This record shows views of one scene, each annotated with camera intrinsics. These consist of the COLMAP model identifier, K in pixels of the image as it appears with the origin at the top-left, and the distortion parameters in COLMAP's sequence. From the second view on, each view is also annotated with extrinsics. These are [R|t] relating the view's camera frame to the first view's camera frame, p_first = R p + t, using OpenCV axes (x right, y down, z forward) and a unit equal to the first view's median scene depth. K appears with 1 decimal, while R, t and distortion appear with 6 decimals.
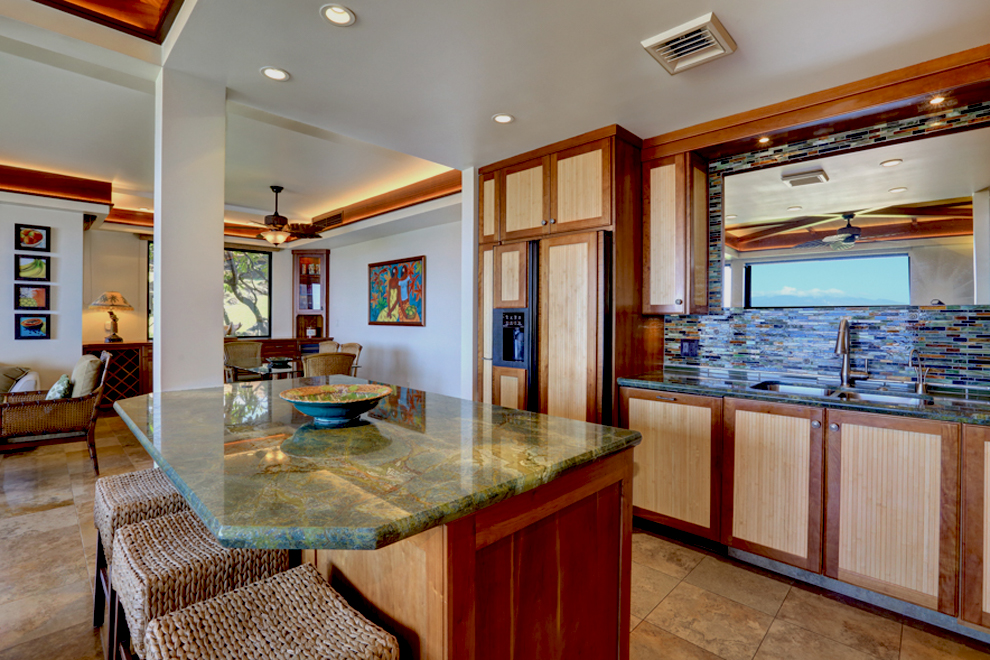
lens RADIAL K [[457.9, 0, 494.2], [0, 457.9, 324.1], [0, 0, 1]] dist [-0.001558, 0.002457]
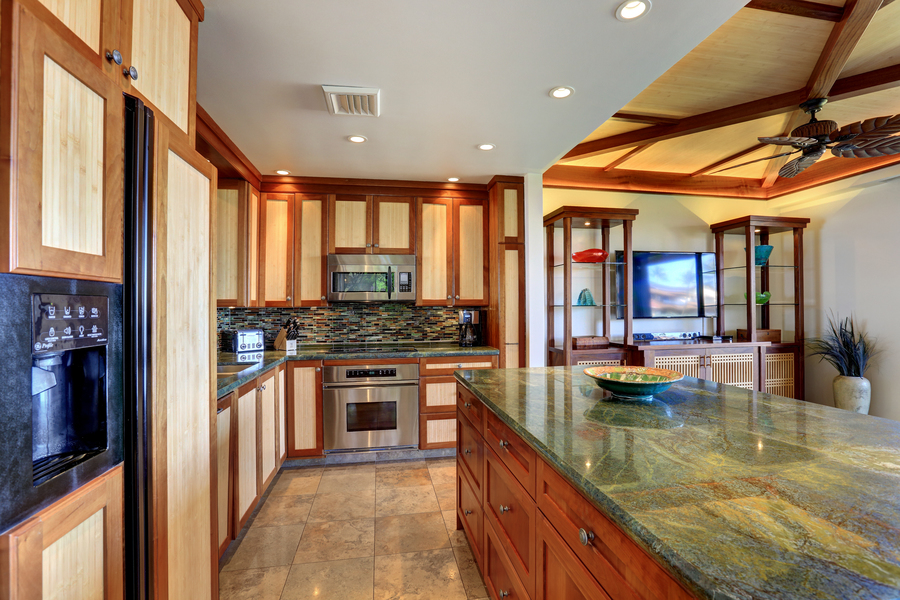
lens RADIAL K [[416.2, 0, 456.5], [0, 416.2, 301.3], [0, 0, 1]] dist [-0.001558, 0.002457]
pose [[-0.821538, 0.010978, 0.570048, -0.306951], [0.007053, 0.999934, -0.009092, -0.017390], [-0.570110, -0.003449, -0.821561, 1.092033]]
